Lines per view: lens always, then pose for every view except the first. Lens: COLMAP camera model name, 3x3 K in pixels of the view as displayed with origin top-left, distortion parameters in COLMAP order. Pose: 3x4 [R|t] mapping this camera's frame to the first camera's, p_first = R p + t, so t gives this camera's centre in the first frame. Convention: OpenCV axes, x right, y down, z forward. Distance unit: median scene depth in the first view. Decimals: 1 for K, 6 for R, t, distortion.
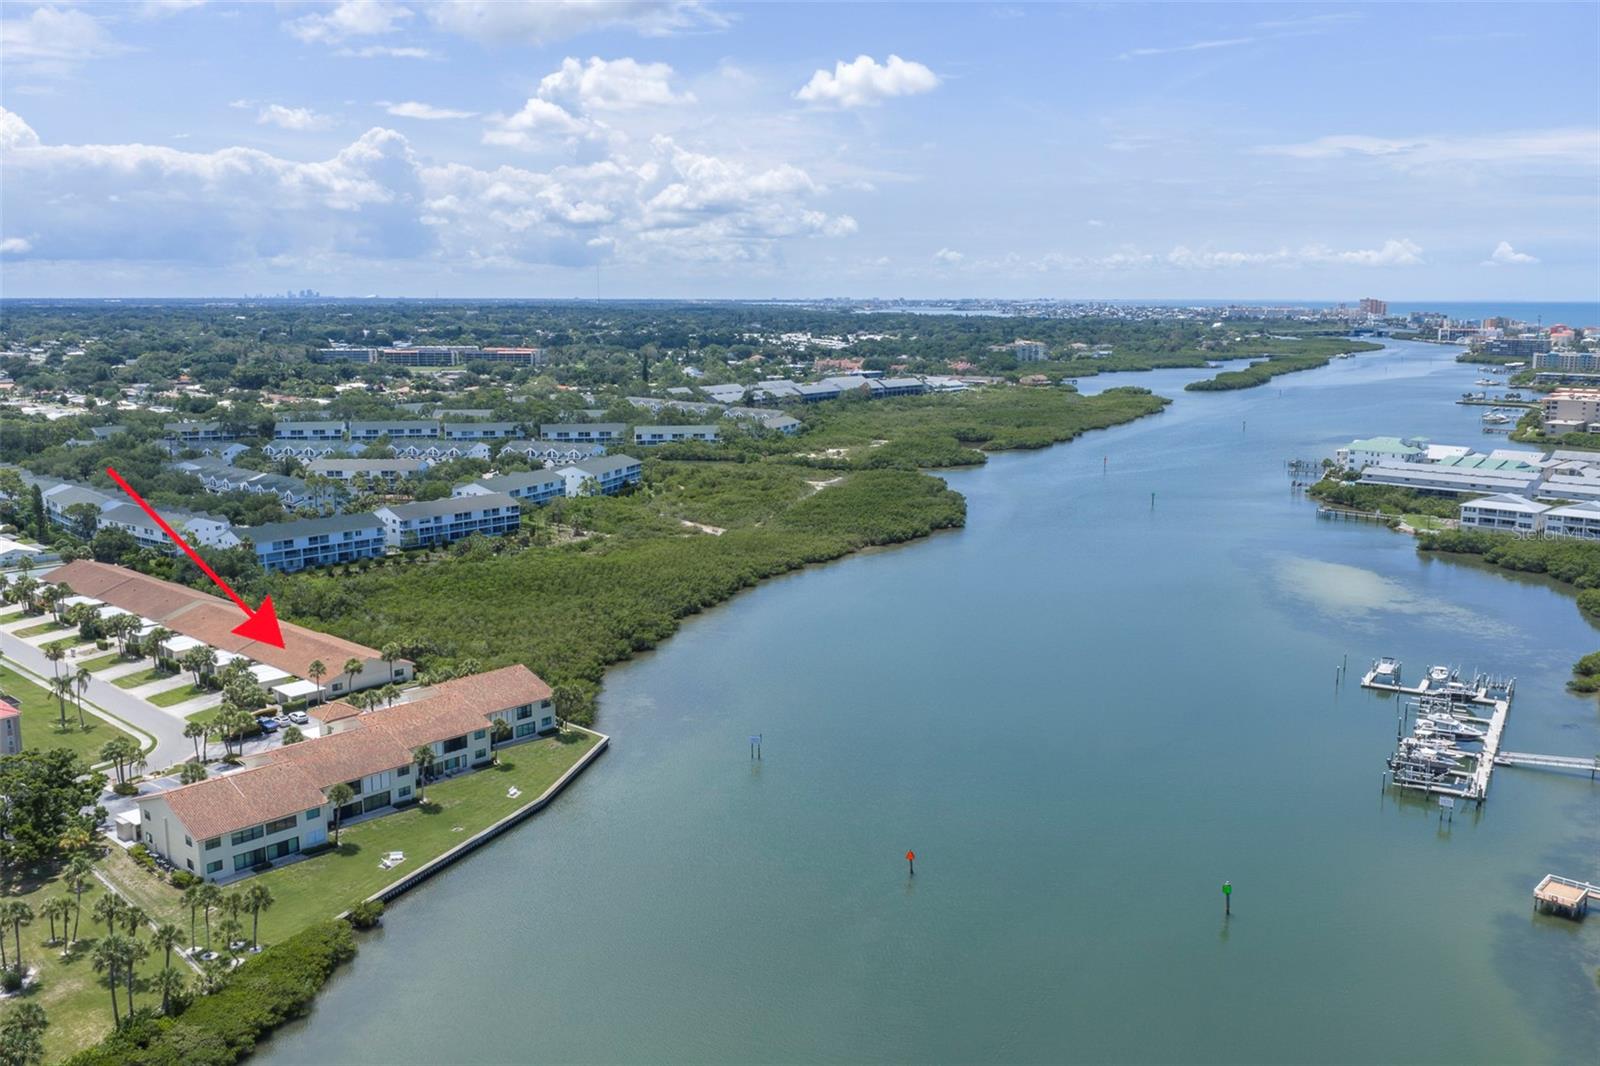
lens RADIAL K [[1342.6, 0, 830.8], [0, 1342.6, 532.3], [0, 0, 1]] dist [-0.005187, -0.039211]
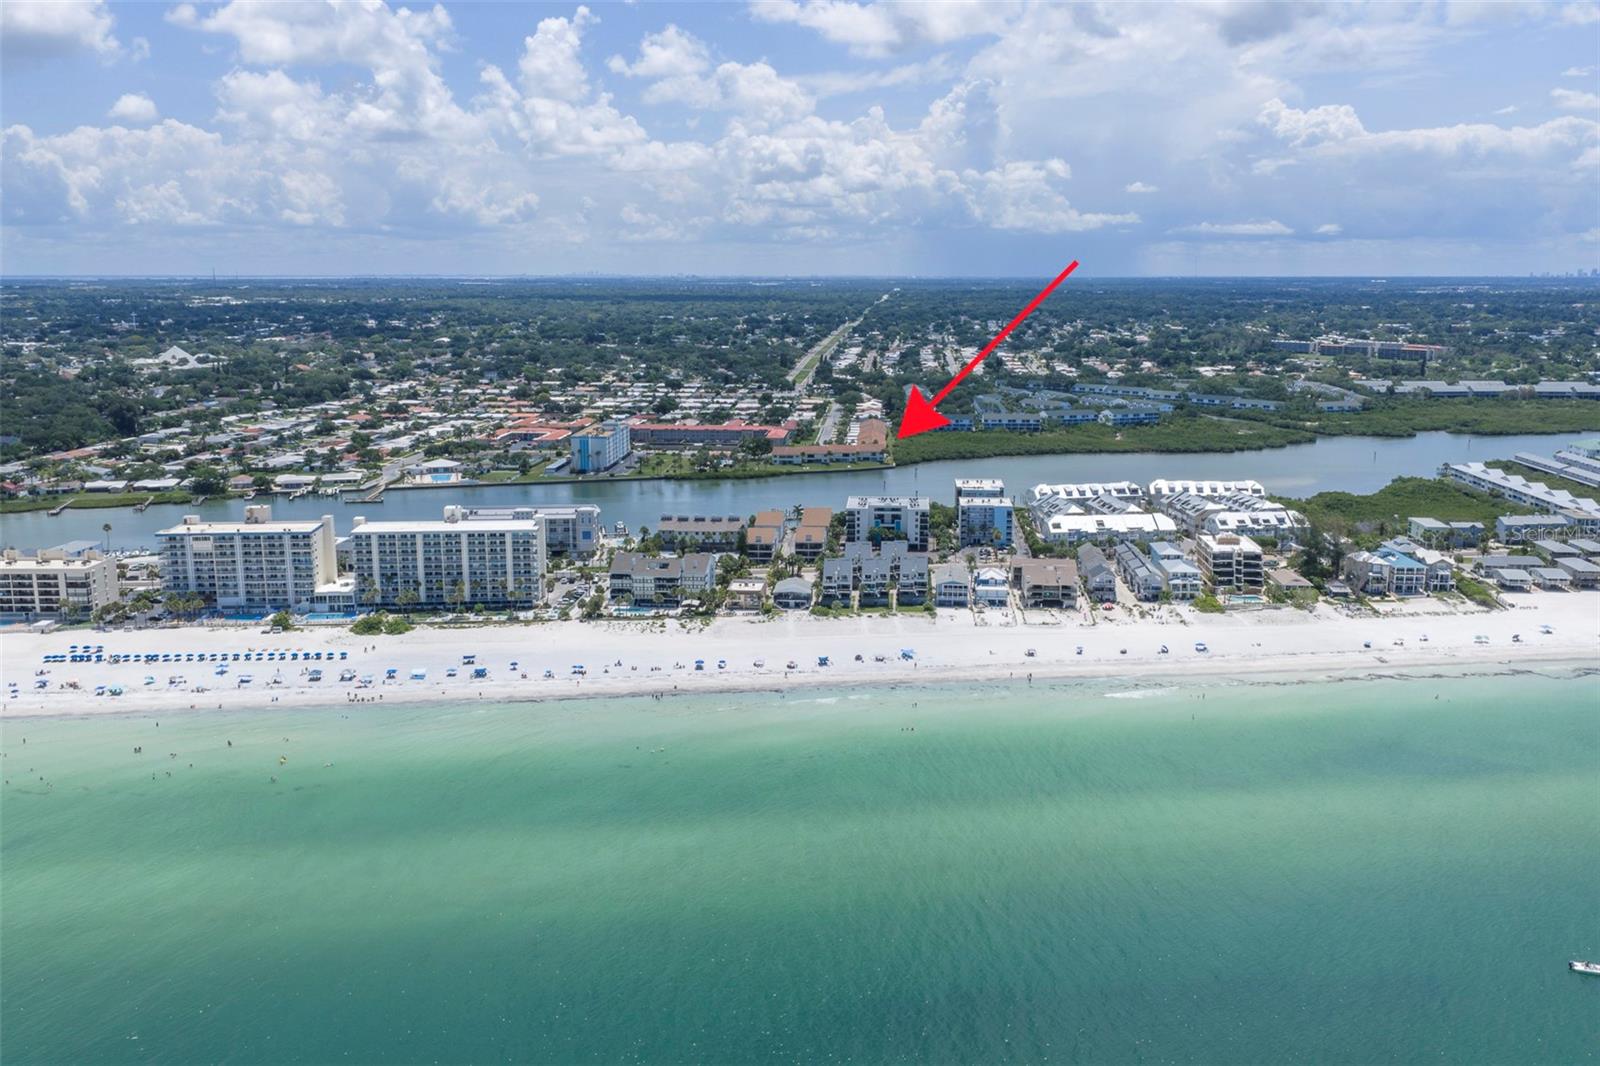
lens RADIAL K [[1284.0, 0, 726.3], [0, 1284.0, 535.0], [0, 0, 1]] dist [0.008766, 0.005402]
pose [[0.556830, 0.159643, -0.815141, 1.167866], [-0.137790, 0.985513, 0.098885, 0.027868], [0.819118, 0.057256, 0.570760, -0.637551]]
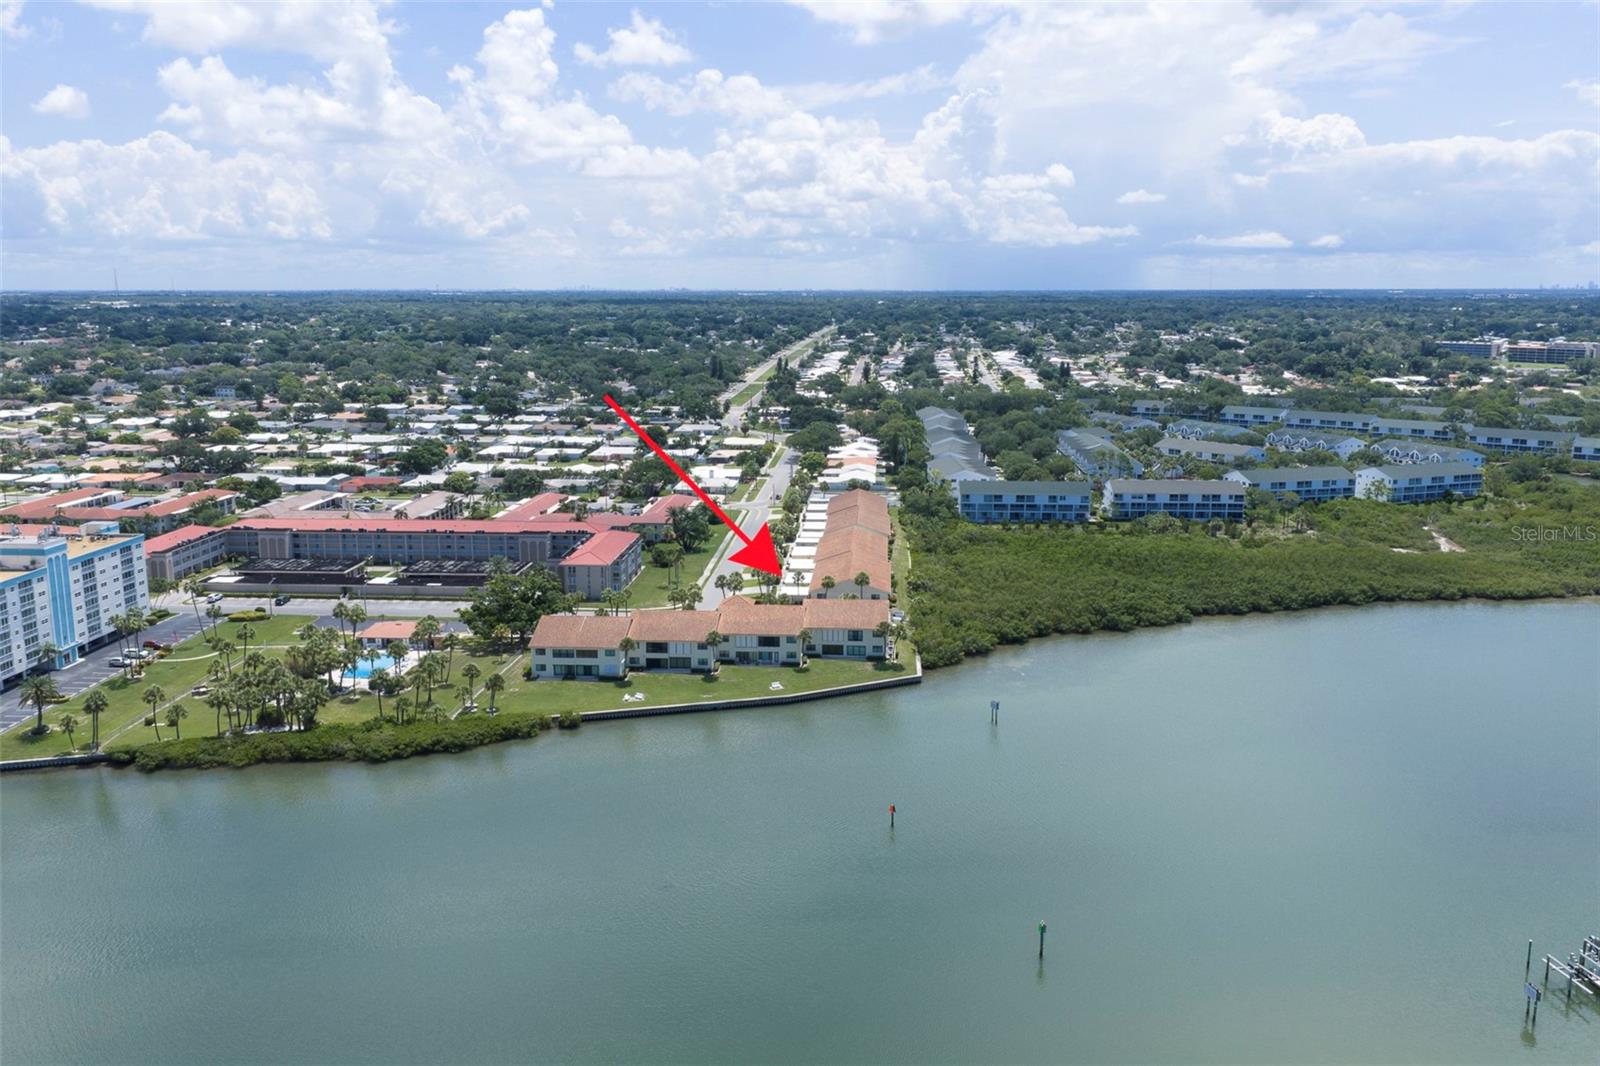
lens RADIAL K [[1320.8, 0, 800.0], [0, 1320.8, 533.0], [0, 0, 1]] dist [0.006482, 0.009341]
pose [[0.606305, 0.140935, -0.782644, 0.308579], [-0.134258, 0.988184, 0.073940, -0.017958], [0.783817, 0.060246, 0.618063, 0.104855]]
